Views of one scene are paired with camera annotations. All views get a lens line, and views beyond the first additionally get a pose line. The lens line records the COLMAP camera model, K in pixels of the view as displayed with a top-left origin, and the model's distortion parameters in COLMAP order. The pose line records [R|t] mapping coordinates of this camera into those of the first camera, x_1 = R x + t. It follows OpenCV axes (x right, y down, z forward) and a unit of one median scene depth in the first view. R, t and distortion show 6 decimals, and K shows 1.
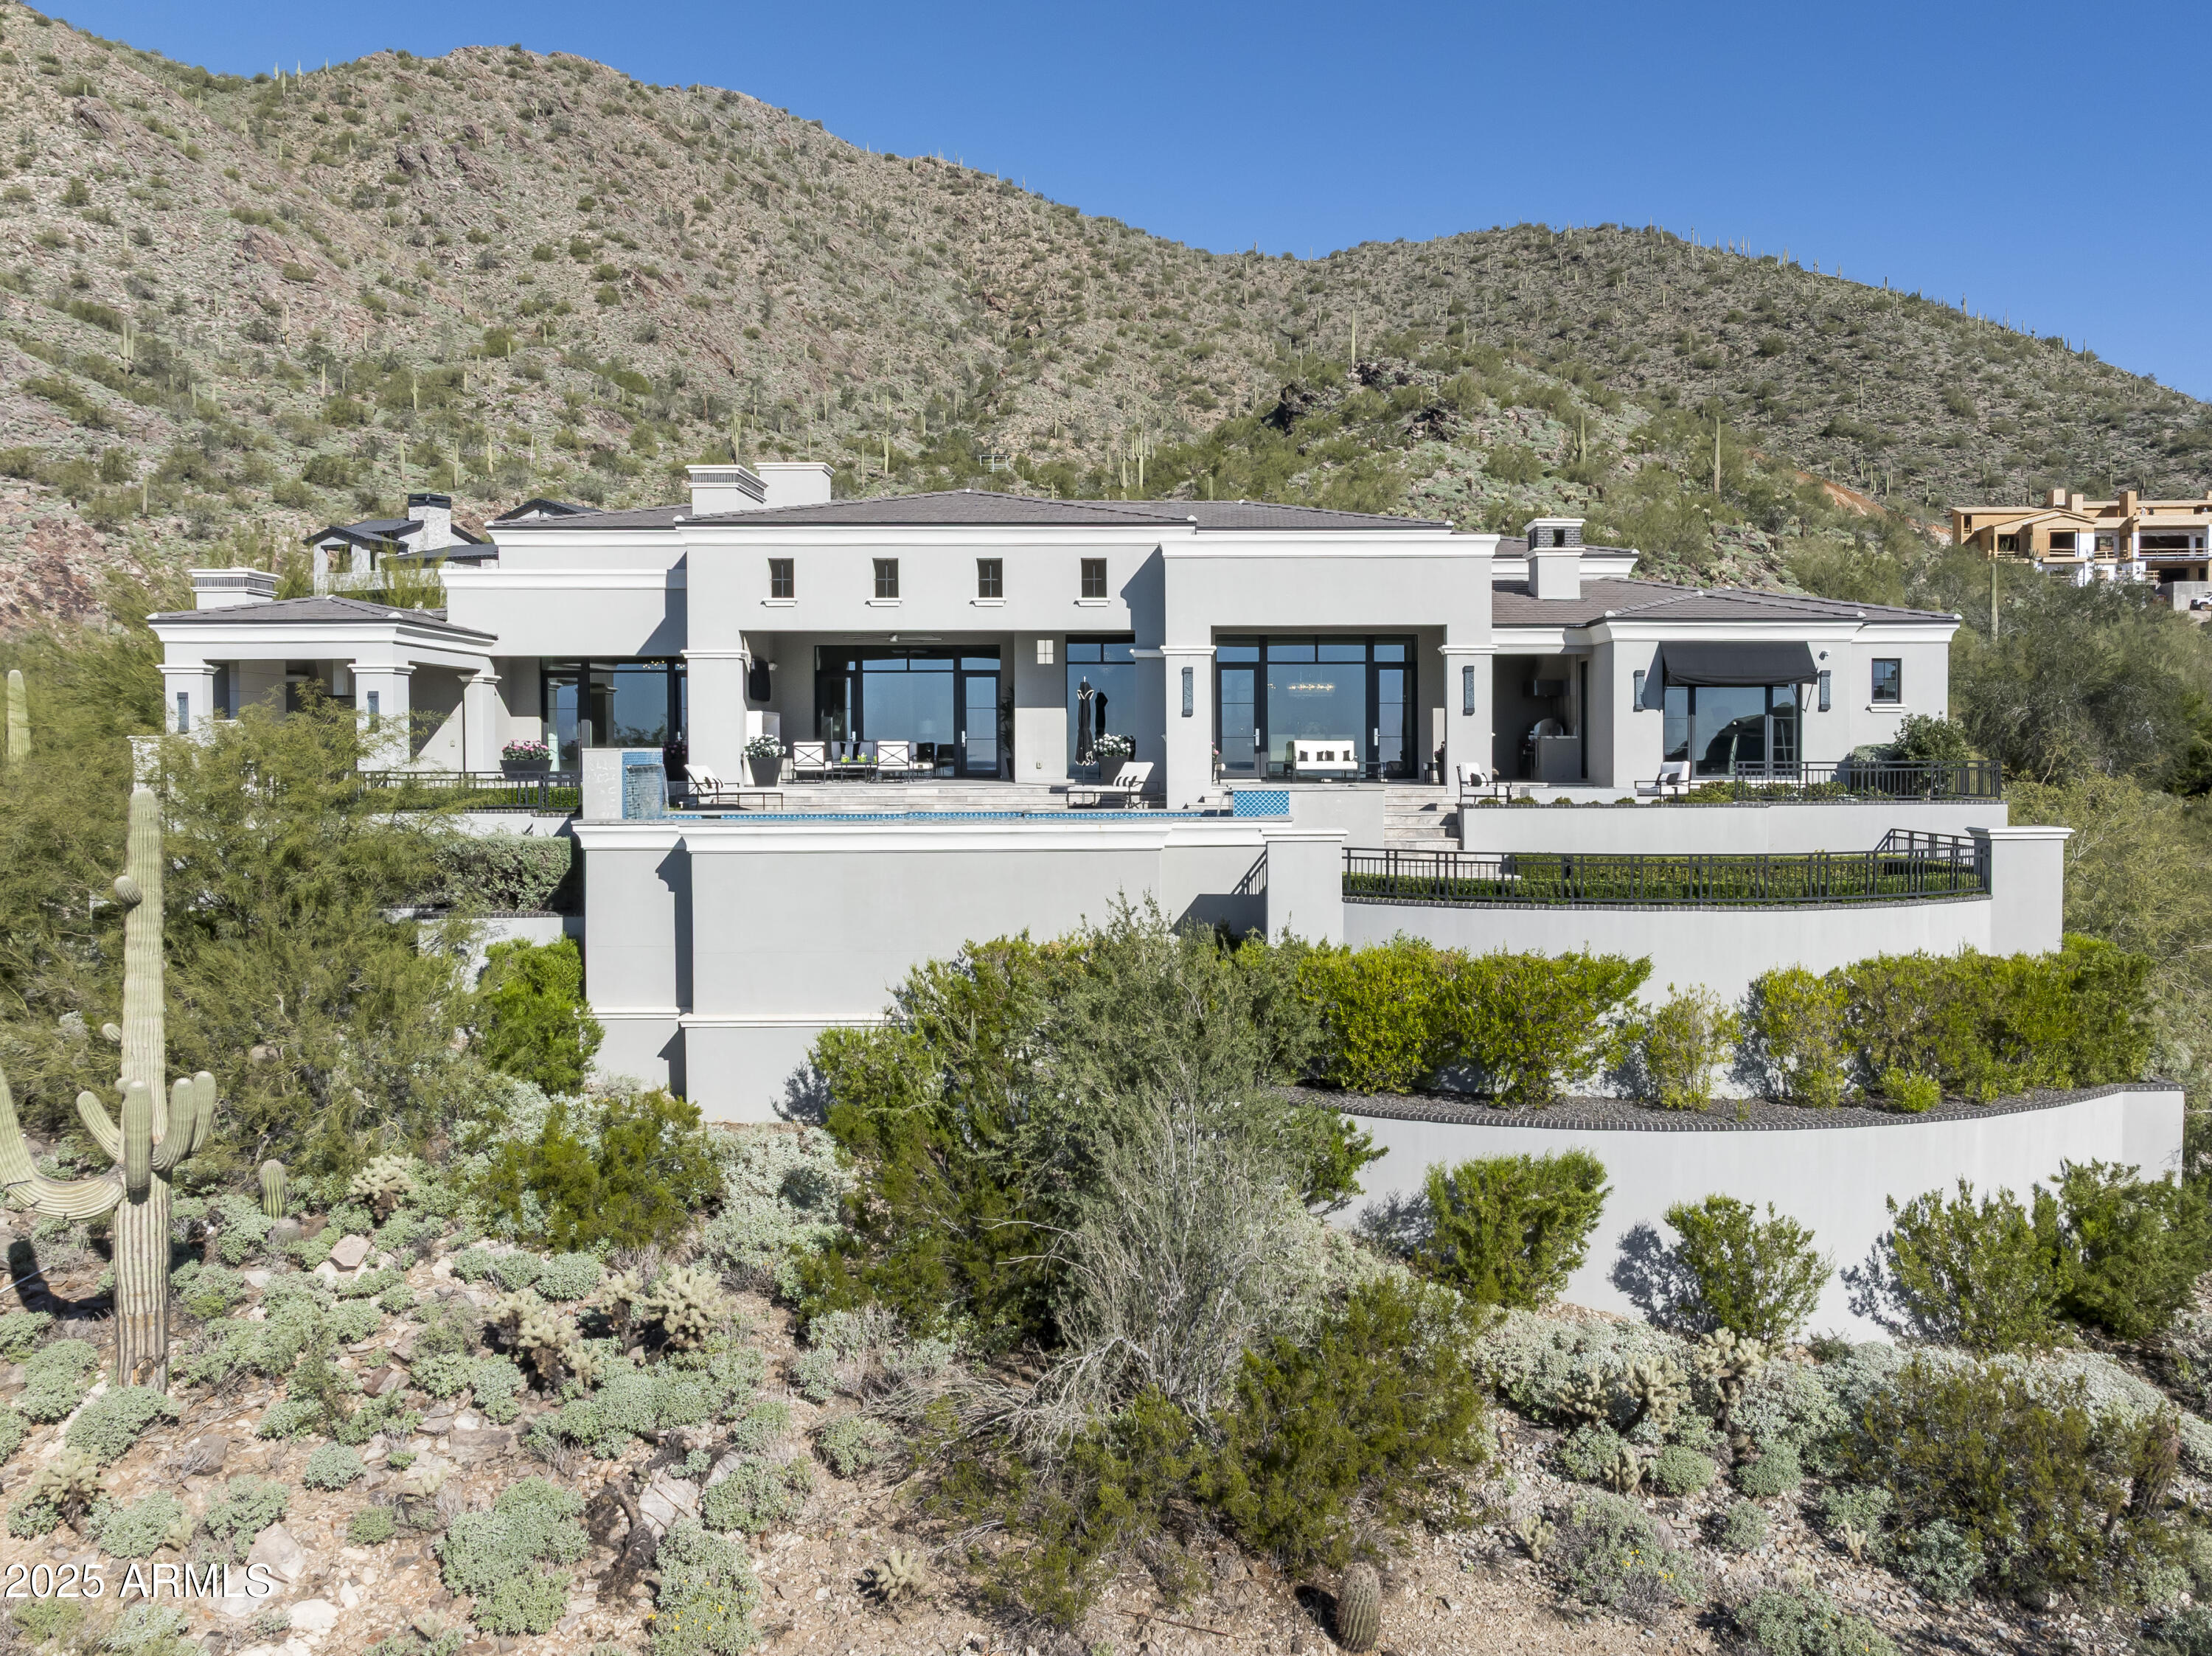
lens RADIAL K [[1541.8, 0, 1106.0], [0, 1541.8, 828.0], [0, 0, 1]] dist [-0.002353, -0.003535]
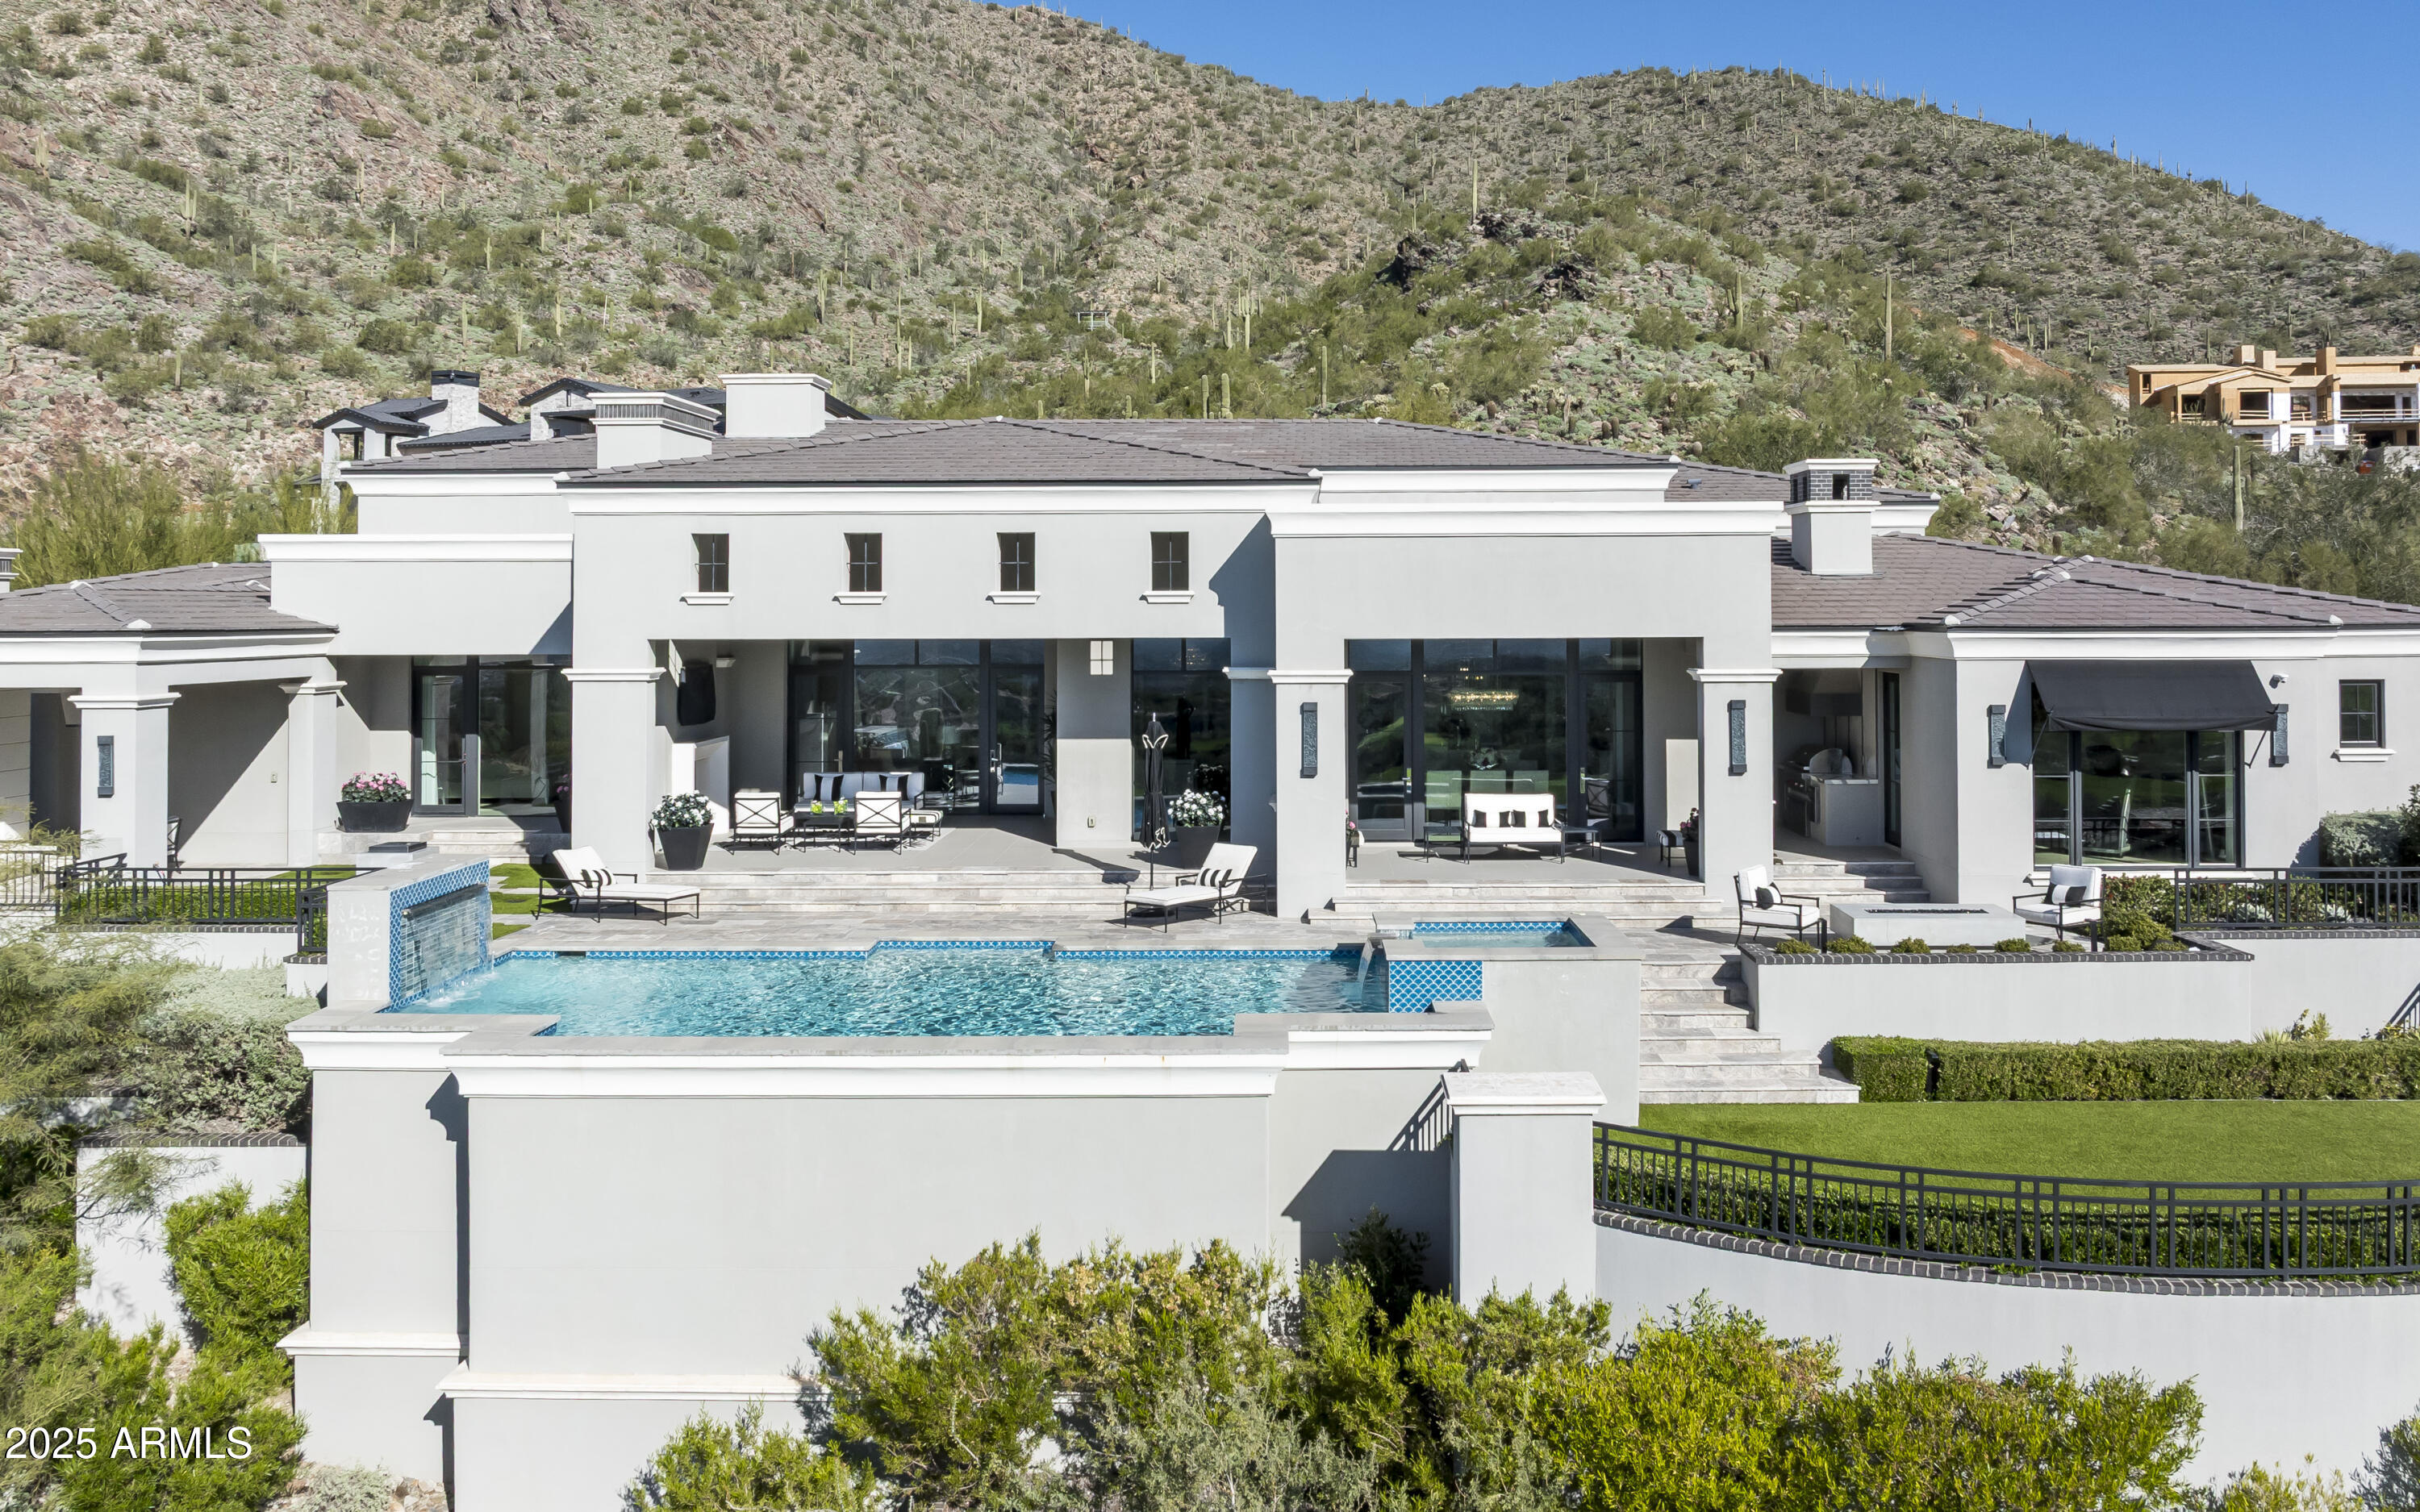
lens RADIAL K [[2310.3, 0, 1097.9], [0, 2310.3, 876.1], [0, 0, 1]] dist [-0.008008, -0.001759]
pose [[0.999266, 0.003180, -0.038183, -0.014361], [-0.004223, 0.999620, -0.027250, 0.147312], [0.038082, 0.027391, 0.998899, -0.420579]]
